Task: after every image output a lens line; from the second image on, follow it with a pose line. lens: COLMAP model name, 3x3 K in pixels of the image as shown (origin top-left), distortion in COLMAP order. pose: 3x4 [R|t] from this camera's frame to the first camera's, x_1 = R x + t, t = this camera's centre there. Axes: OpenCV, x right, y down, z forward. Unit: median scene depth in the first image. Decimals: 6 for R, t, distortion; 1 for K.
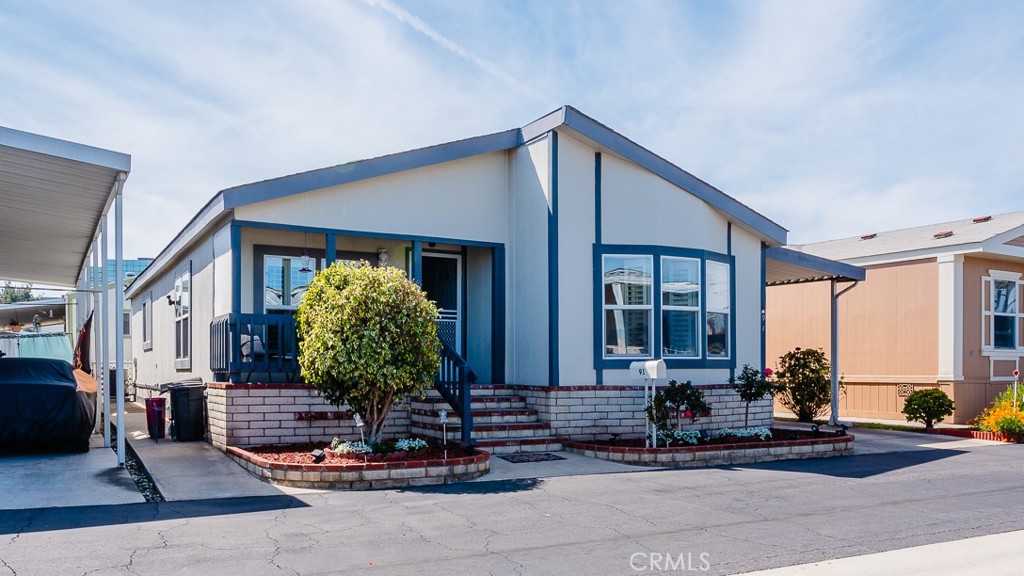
lens RADIAL K [[835.1, 0, 469.4], [0, 835.1, 377.9], [0, 0, 1]] dist [-0.065142, 0.017035]
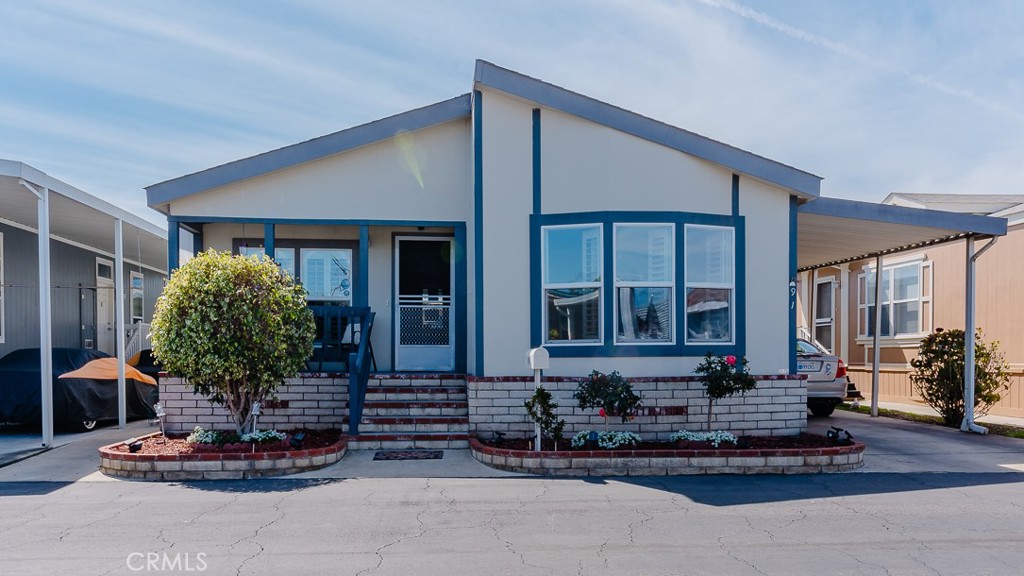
lens RADIAL K [[802.7, 0, 485.7], [0, 802.7, 371.1], [0, 0, 1]] dist [0.008338, 0.002765]
pose [[0.917774, 0.005722, -0.397062, 0.453536], [-0.002203, 0.999954, 0.009317, -0.004257], [0.397097, -0.007676, 0.917744, 0.207024]]
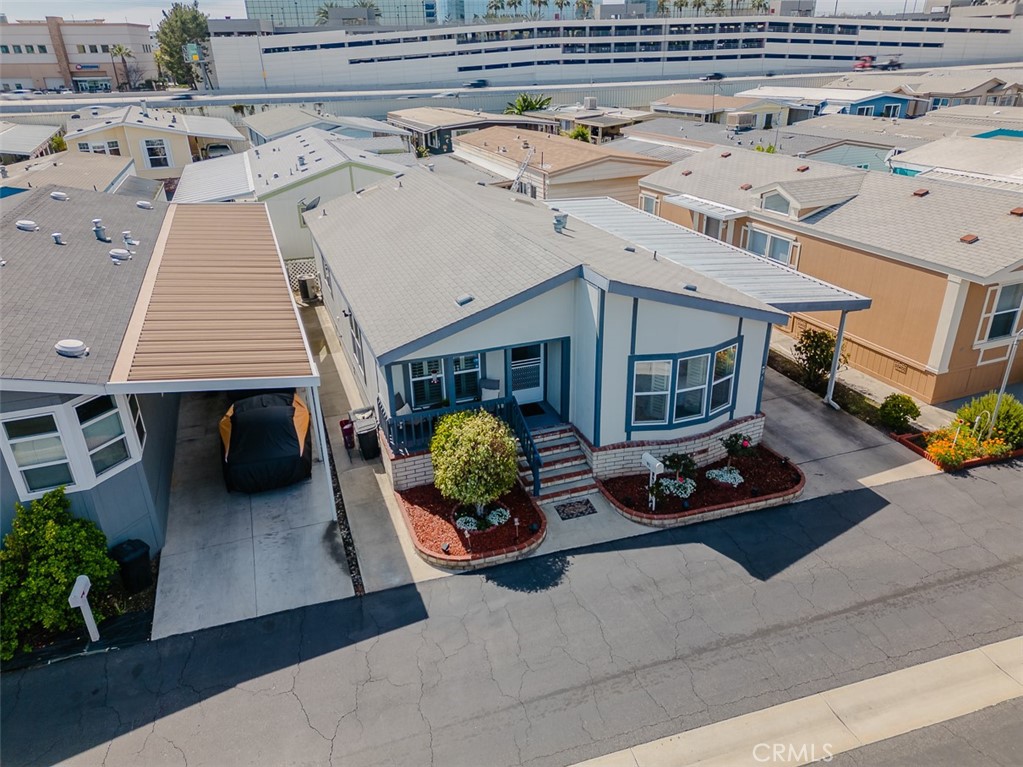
lens RADIAL K [[711.0, 0, 493.1], [0, 711.0, 381.9], [0, 0, 1]] dist [0.085121, -0.073968]
pose [[0.989358, 0.033252, -0.141655, 0.095003], [0.028283, 0.911022, 0.411386, -0.649428], [0.142730, -0.411014, 0.900386, -0.167576]]
